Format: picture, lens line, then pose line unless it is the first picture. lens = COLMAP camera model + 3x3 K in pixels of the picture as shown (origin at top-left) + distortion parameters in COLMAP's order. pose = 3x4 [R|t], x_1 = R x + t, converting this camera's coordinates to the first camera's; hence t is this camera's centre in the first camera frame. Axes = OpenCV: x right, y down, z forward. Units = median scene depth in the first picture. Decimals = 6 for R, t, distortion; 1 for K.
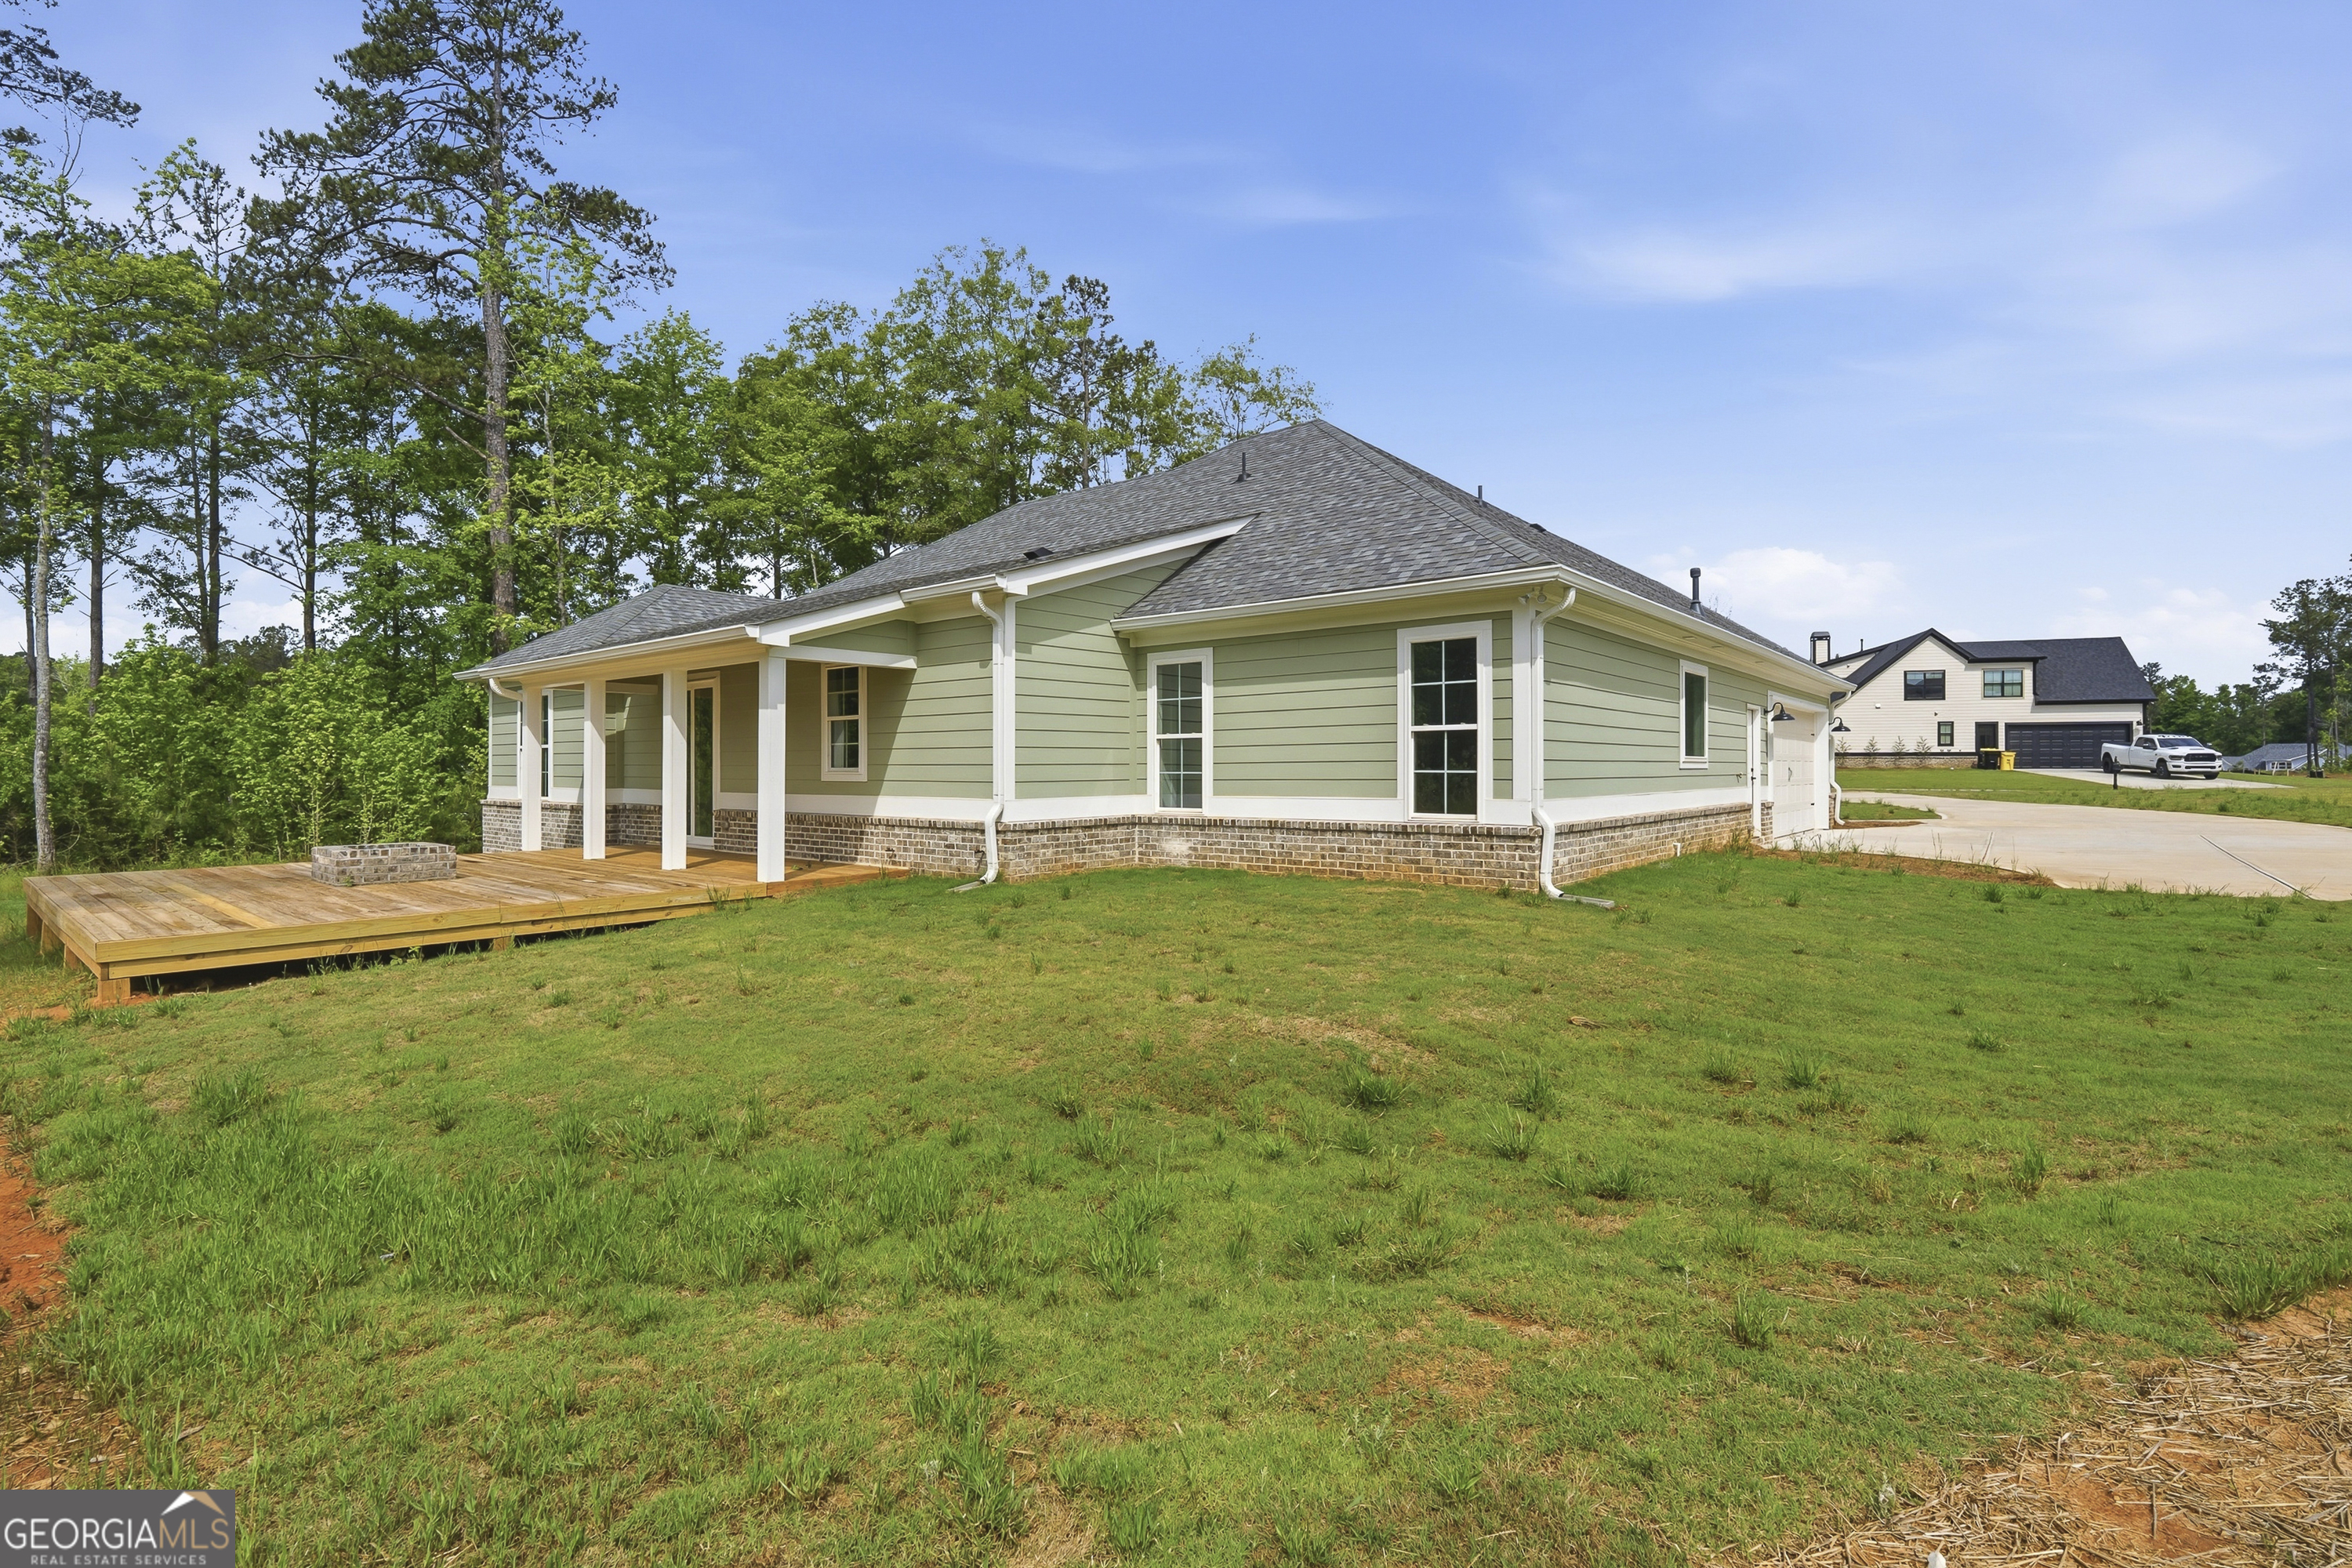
lens RADIAL K [[1069.2, 0, 1180.4], [0, 1069.2, 767.2], [0, 0, 1]] dist [-0.011640, 0.003098]
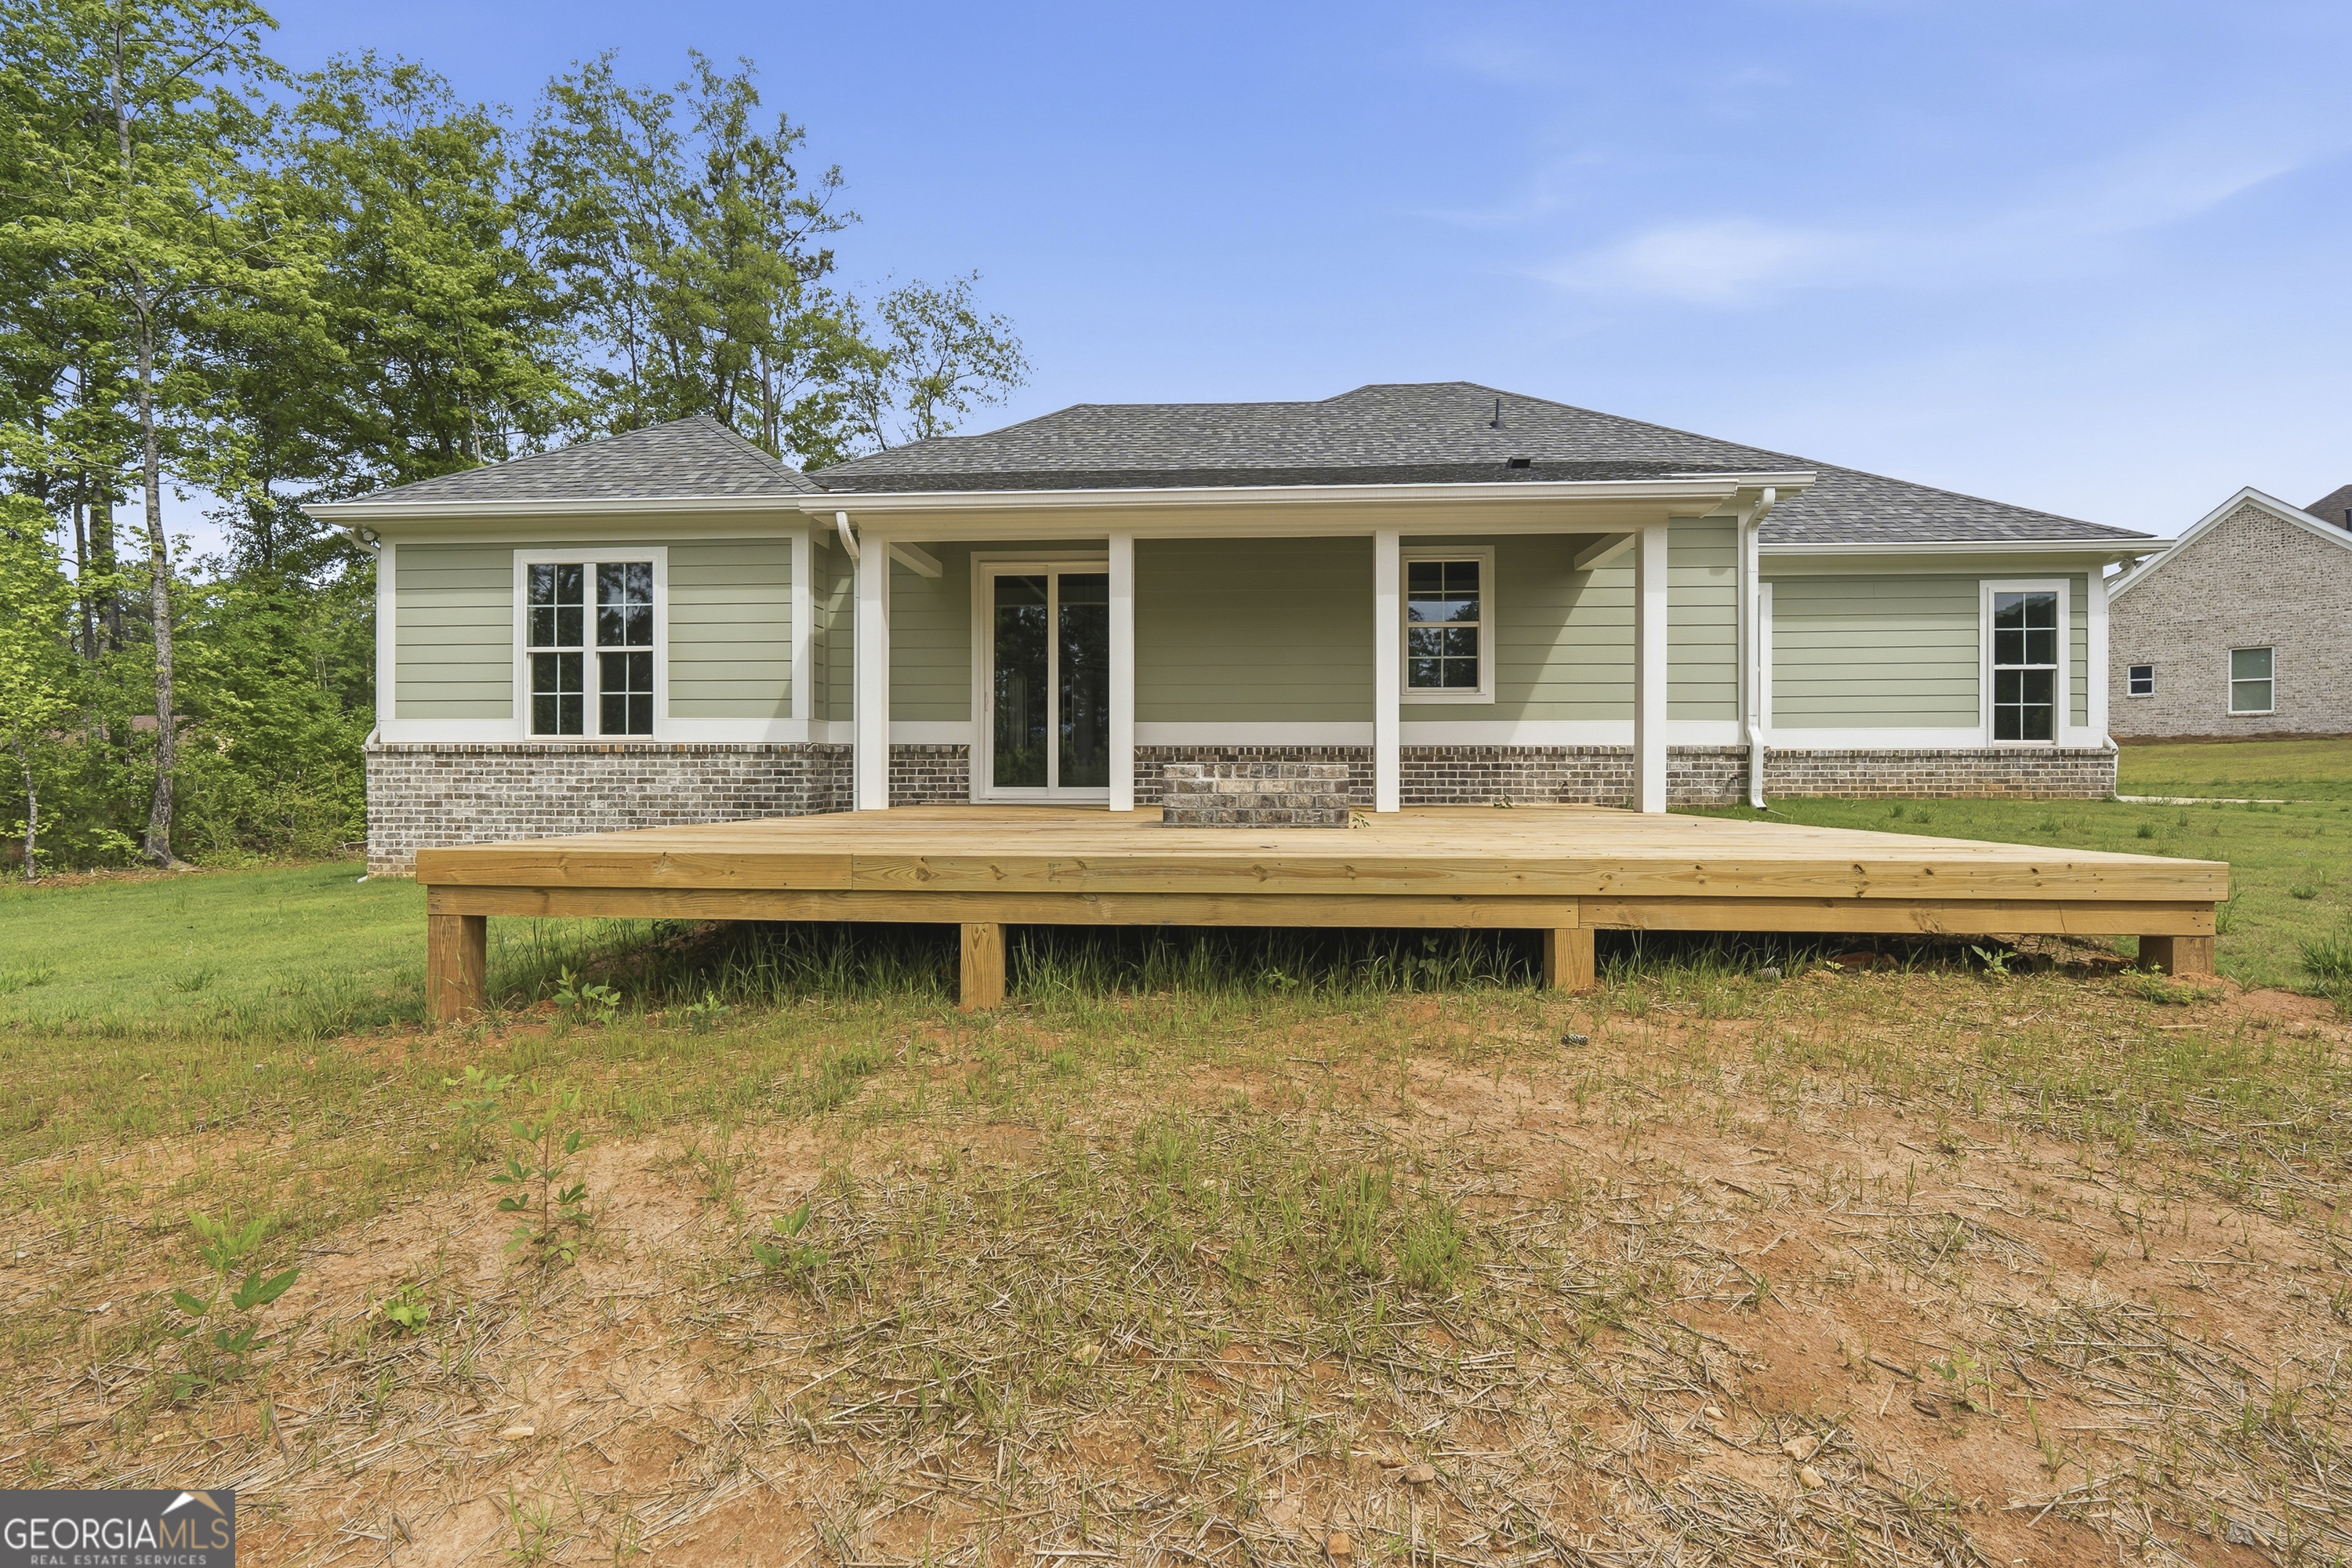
lens RADIAL K [[1069.2, 0, 1169.0], [0, 1069.2, 782.8], [0, 0, 1]] dist [-0.011640, 0.003098]
pose [[0.809816, -0.000087, 0.586683, -0.427553], [-0.002265, 0.999992, 0.003275, 0.031541], [-0.586679, -0.003982, 0.809810, 0.213565]]
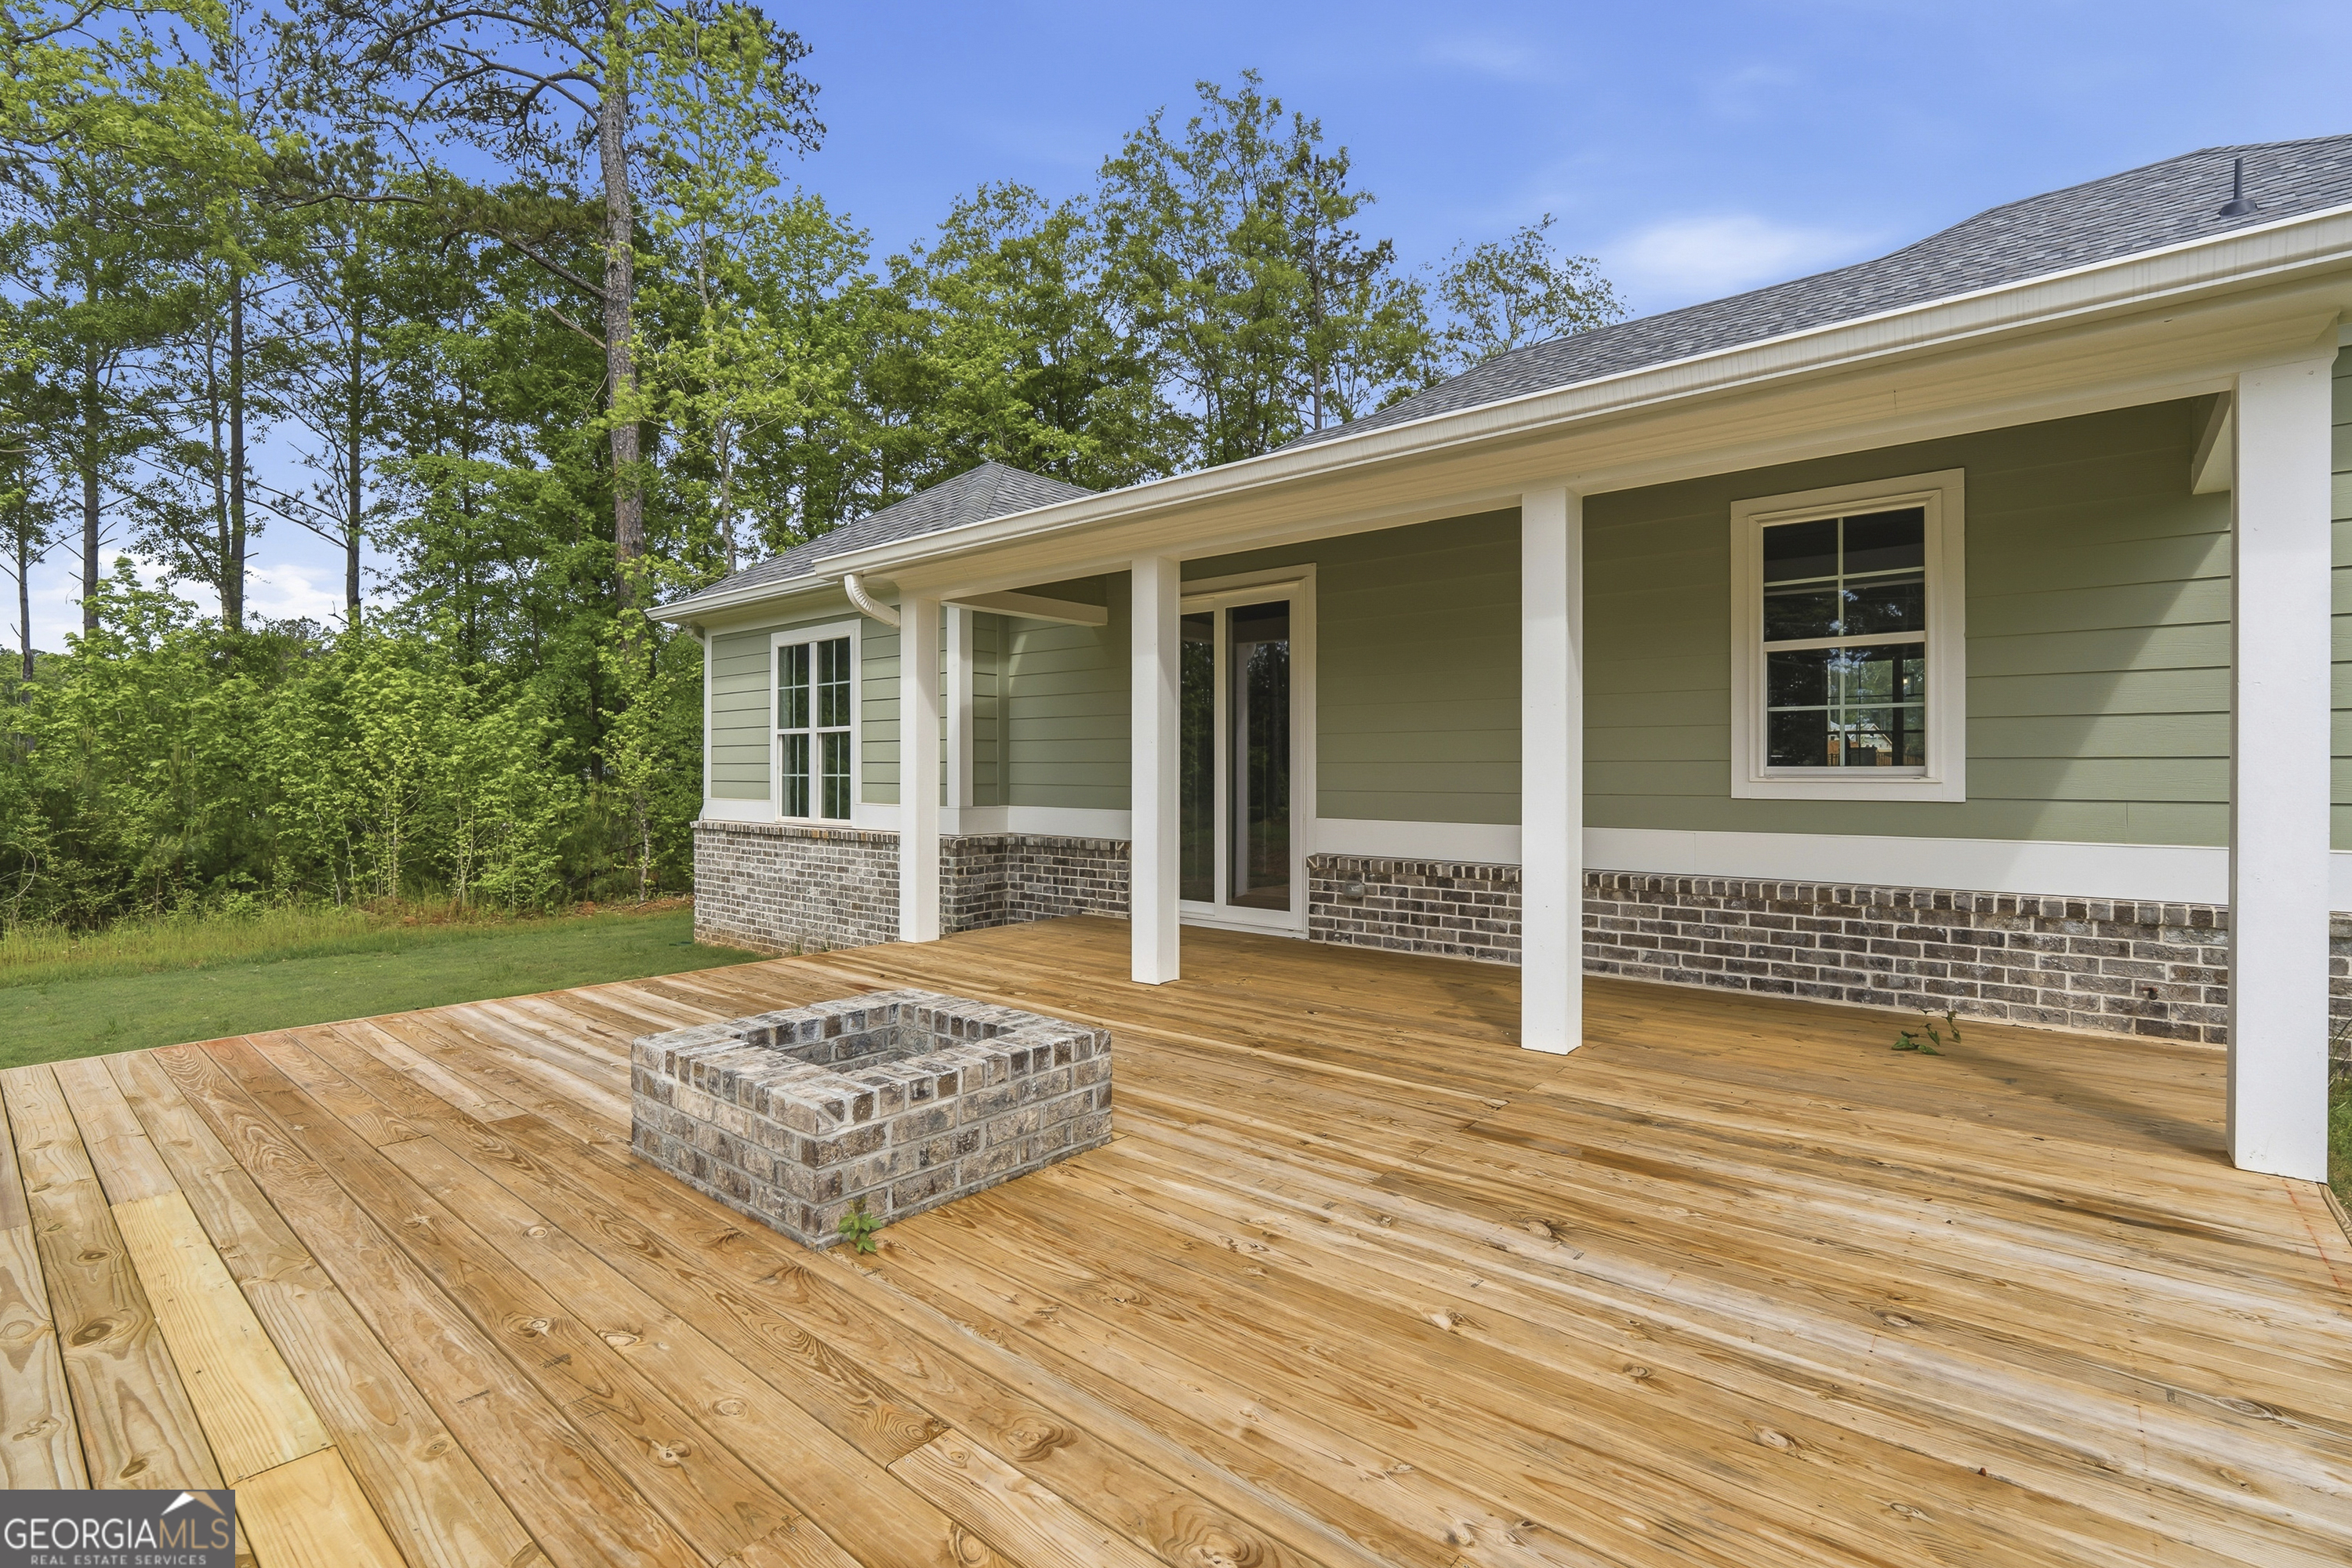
lens RADIAL K [[1069.2, 0, 1174.6], [0, 1069.2, 772.8], [0, 0, 1]] dist [-0.011640, 0.003098]
pose [[0.999936, -0.000108, -0.011269, -0.252378], [0.000154, 0.999992, 0.004078, 0.000662], [0.011268, -0.004079, 0.999928, 0.269676]]
